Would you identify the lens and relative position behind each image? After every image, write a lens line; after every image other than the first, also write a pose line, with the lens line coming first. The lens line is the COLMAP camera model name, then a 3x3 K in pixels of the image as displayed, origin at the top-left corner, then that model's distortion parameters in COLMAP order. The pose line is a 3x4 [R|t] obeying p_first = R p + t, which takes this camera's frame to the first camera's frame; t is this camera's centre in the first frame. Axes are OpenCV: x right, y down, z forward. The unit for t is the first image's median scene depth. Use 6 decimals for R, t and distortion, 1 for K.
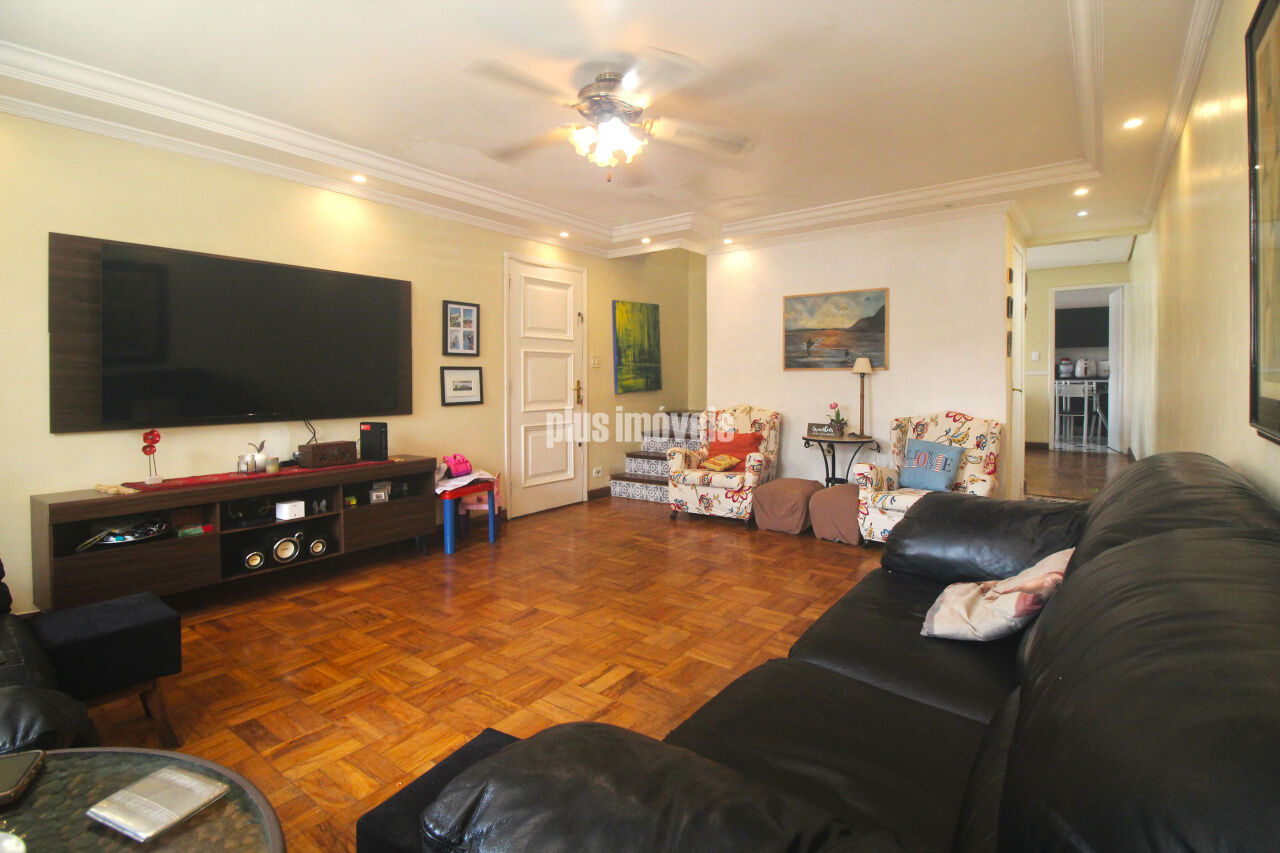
lens RADIAL K [[618.8, 0, 642.3], [0, 618.8, 386.1], [0, 0, 1]] dist [-0.003395, -0.010946]
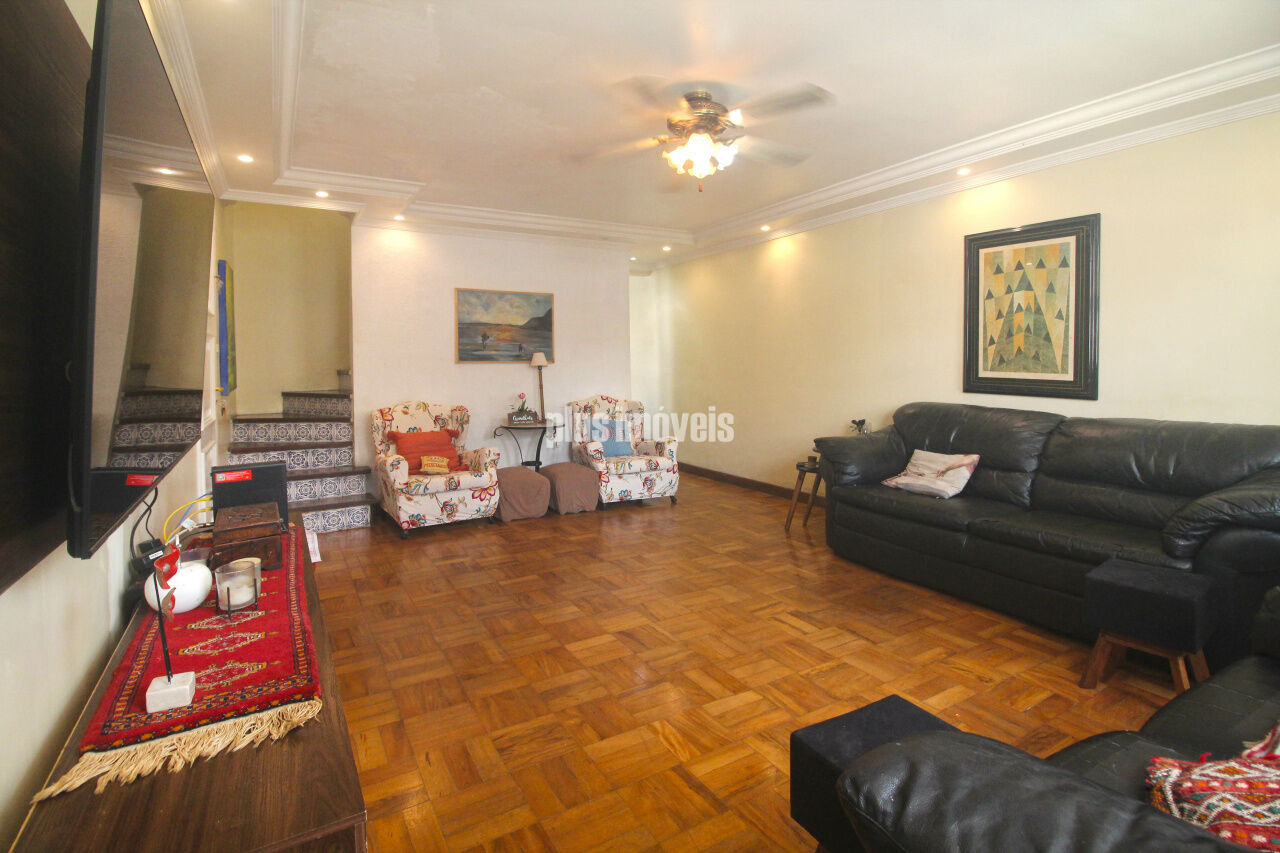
lens RADIAL K [[618.8, 0, 633.6], [0, 618.8, 366.8], [0, 0, 1]] dist [-0.003395, -0.010946]
pose [[0.393055, -0.007434, 0.919485, -0.658228], [0.018971, 0.999820, -0.000026, -0.016448], [-0.919319, 0.017454, 0.393126, 0.414507]]
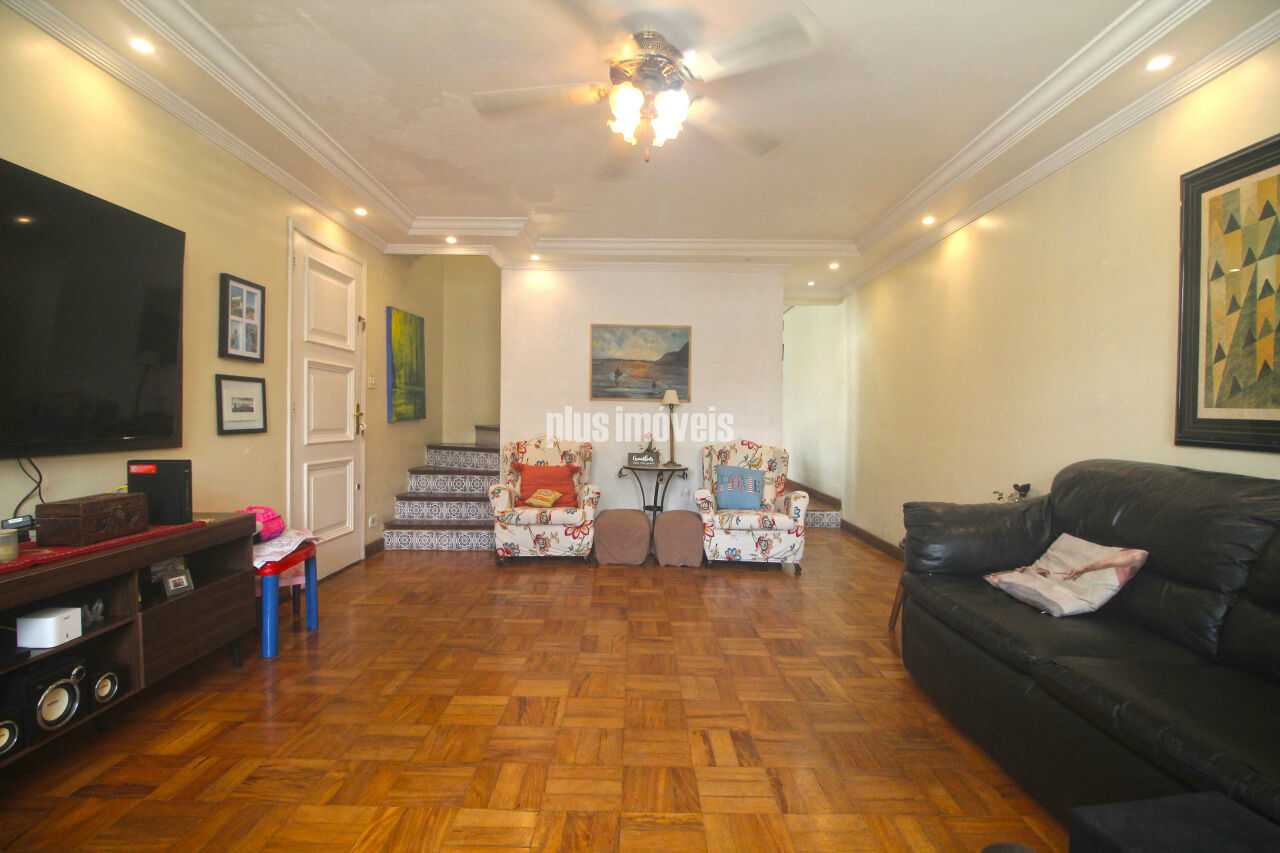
lens RADIAL K [[618.8, 0, 646.0], [0, 618.8, 424.0], [0, 0, 1]] dist [-0.003395, -0.010946]
pose [[0.797332, 0.010967, 0.603442, -0.338828], [-0.012252, 0.999923, -0.001984, 0.015663], [-0.603417, -0.005811, 0.797405, 0.199822]]
